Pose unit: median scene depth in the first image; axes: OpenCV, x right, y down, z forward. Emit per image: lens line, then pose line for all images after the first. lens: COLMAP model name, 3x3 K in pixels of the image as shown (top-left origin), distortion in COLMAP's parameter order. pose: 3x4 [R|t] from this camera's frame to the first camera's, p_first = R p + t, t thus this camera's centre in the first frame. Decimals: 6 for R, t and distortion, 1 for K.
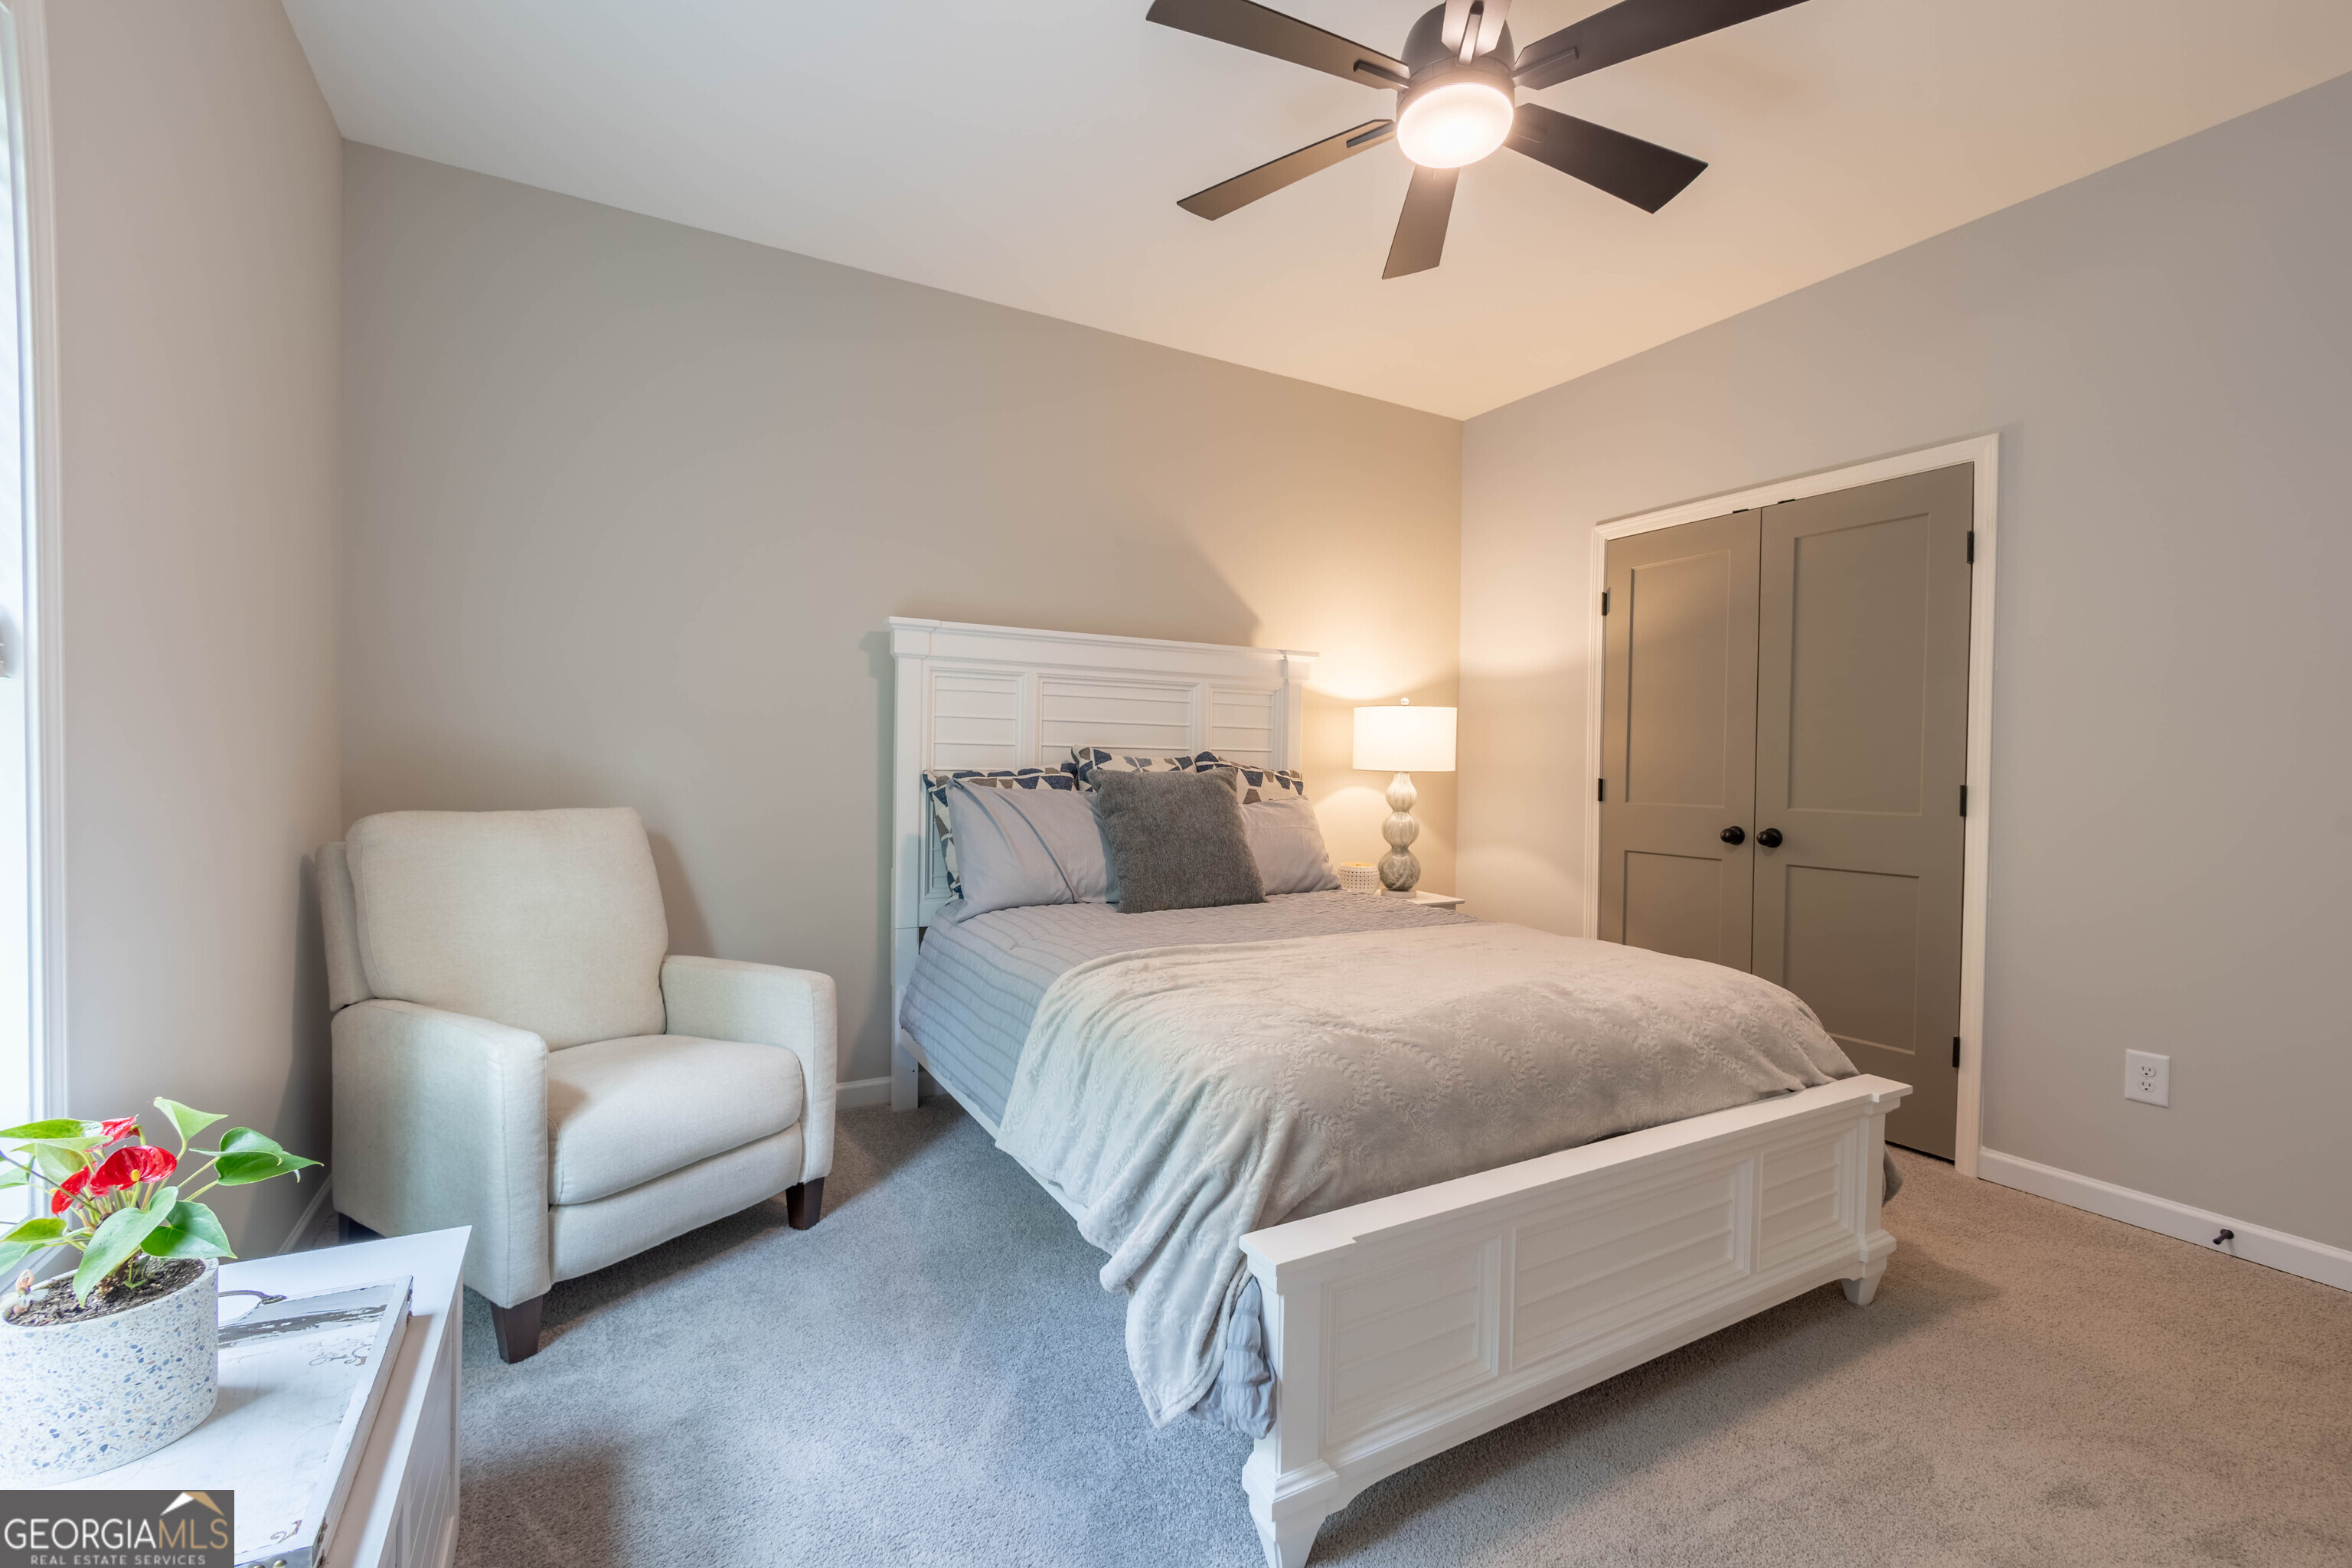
lens RADIAL K [[1000.7, 0, 1176.0], [0, 1000.7, 784.0], [0, 0, 1]] dist [-0.001522, -0.000552]
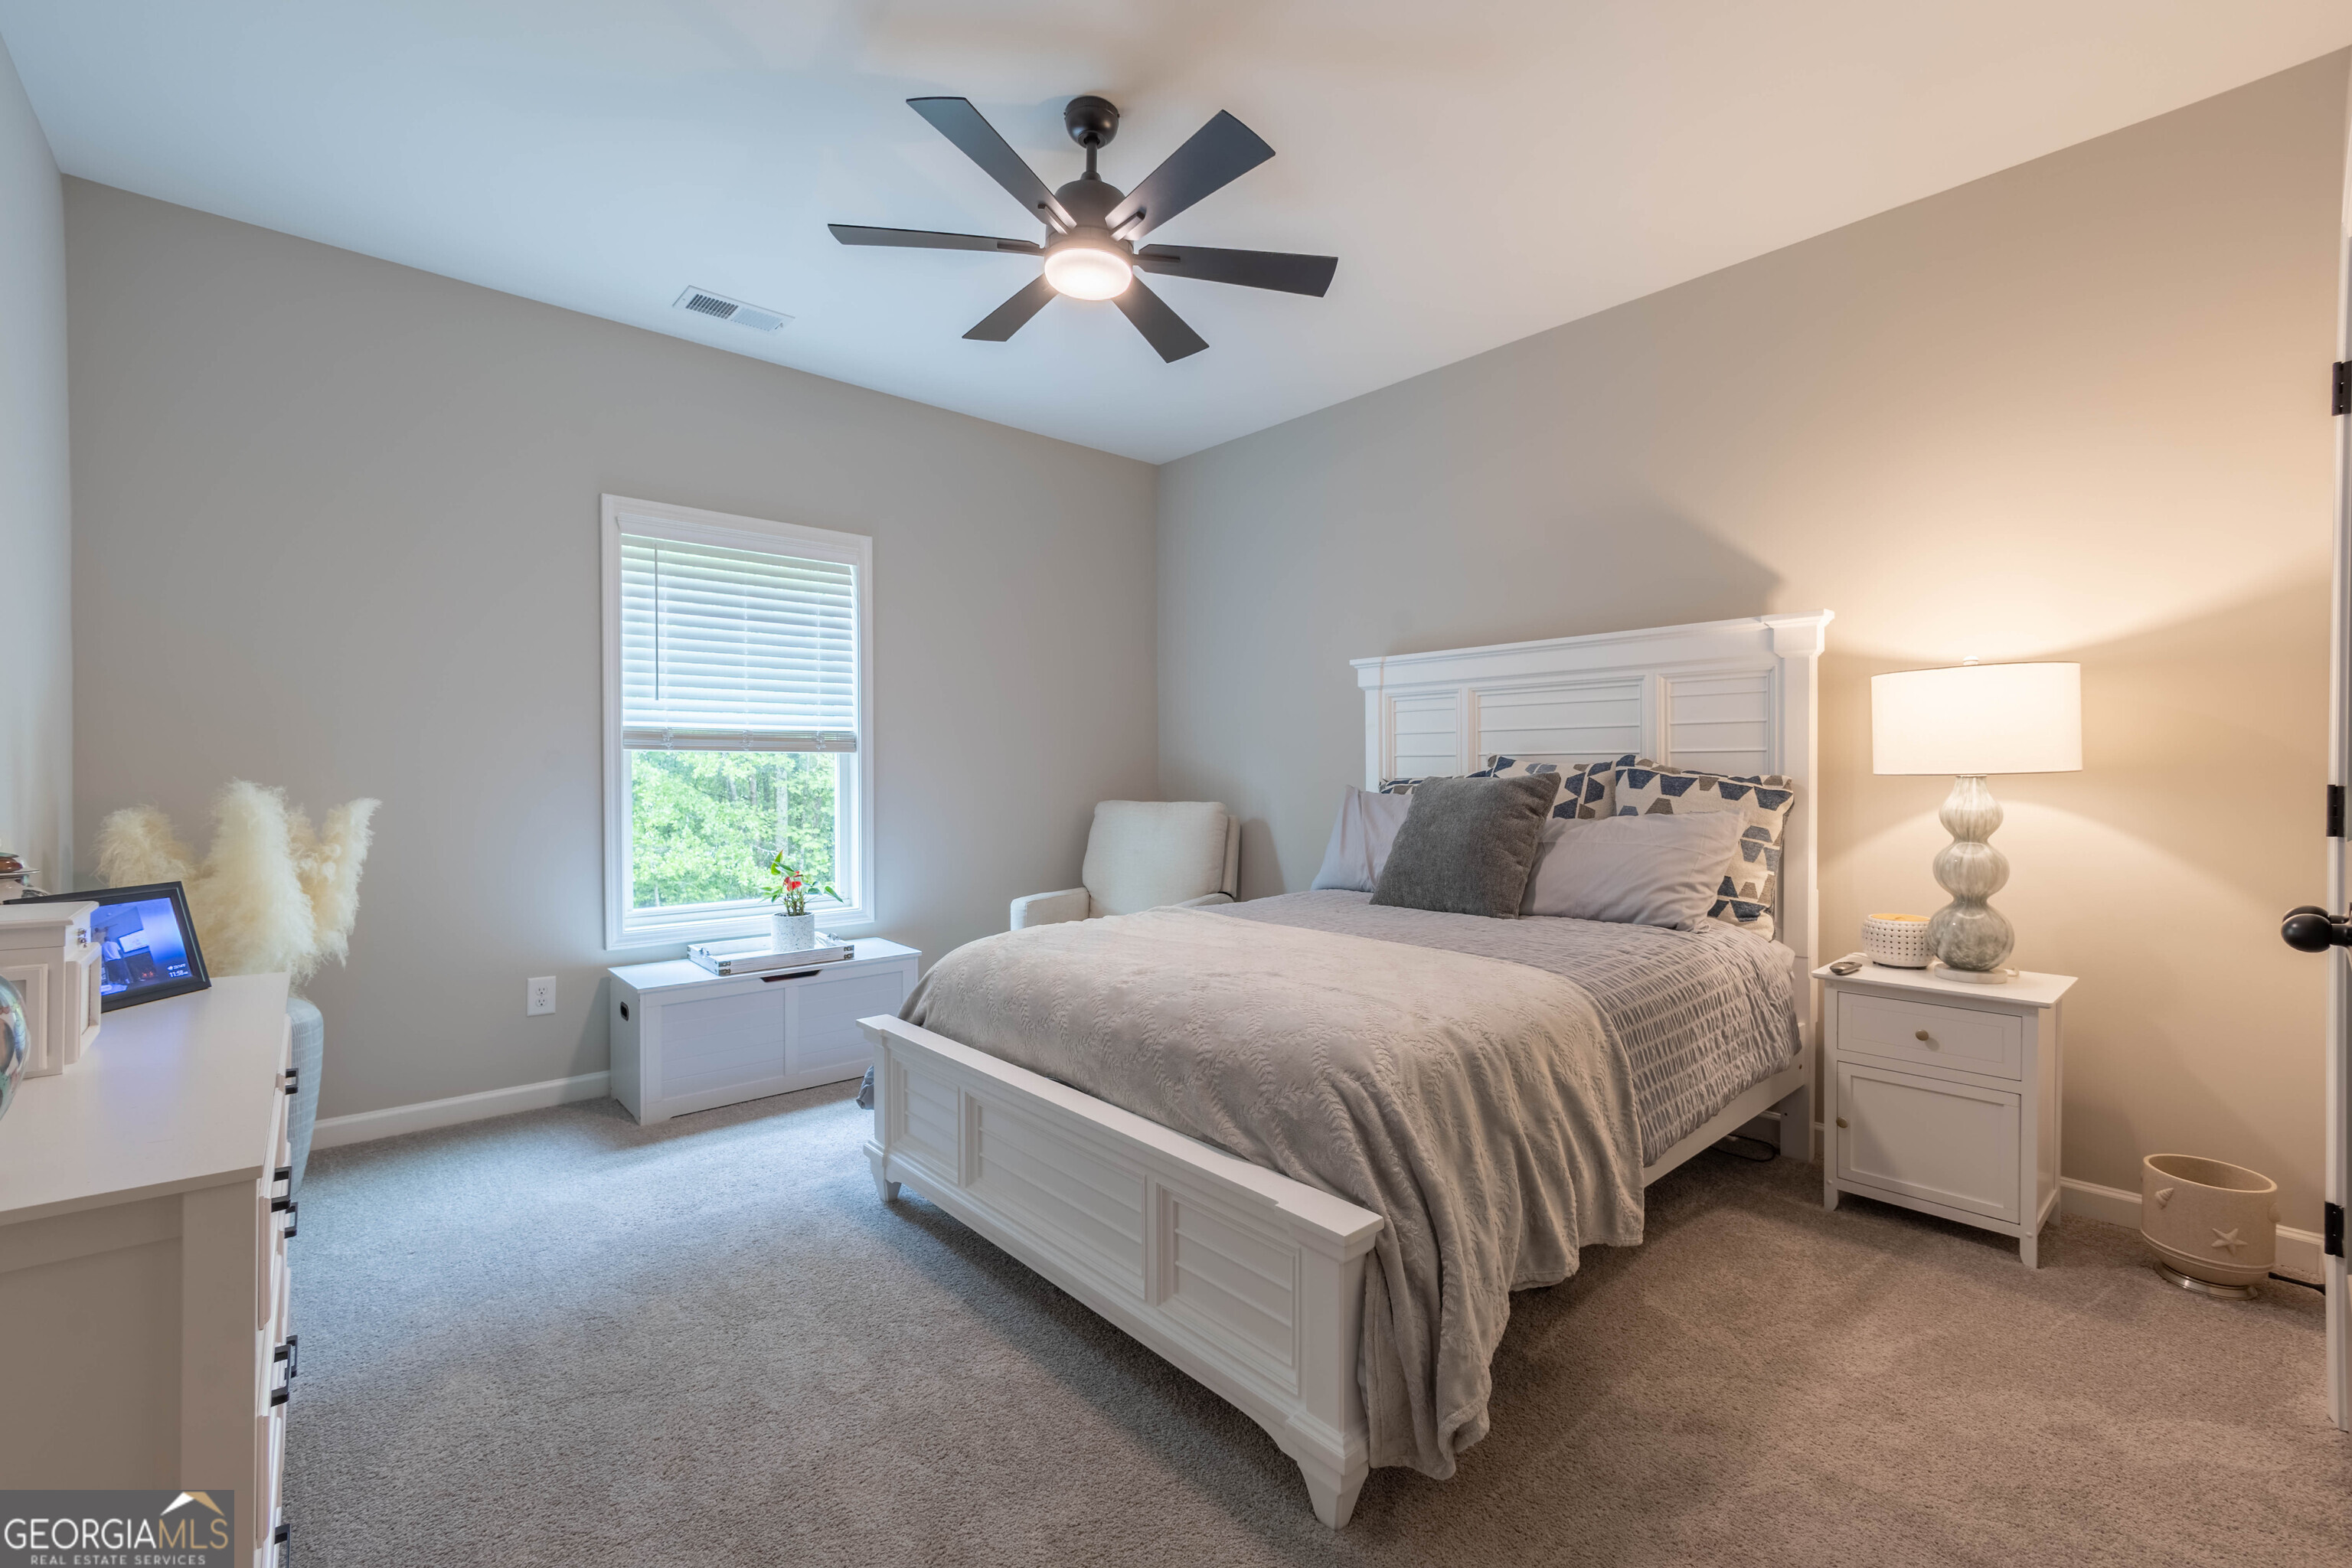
lens RADIAL K [[1000.7, 0, 1176.0], [0, 1000.7, 784.0], [0, 0, 1]] dist [-0.001522, -0.000552]
pose [[0.215712, -0.003426, -0.976451, 0.778785], [-0.014469, 0.999873, -0.006705, 0.004141], [0.976350, 0.015575, 0.215635, 0.421872]]
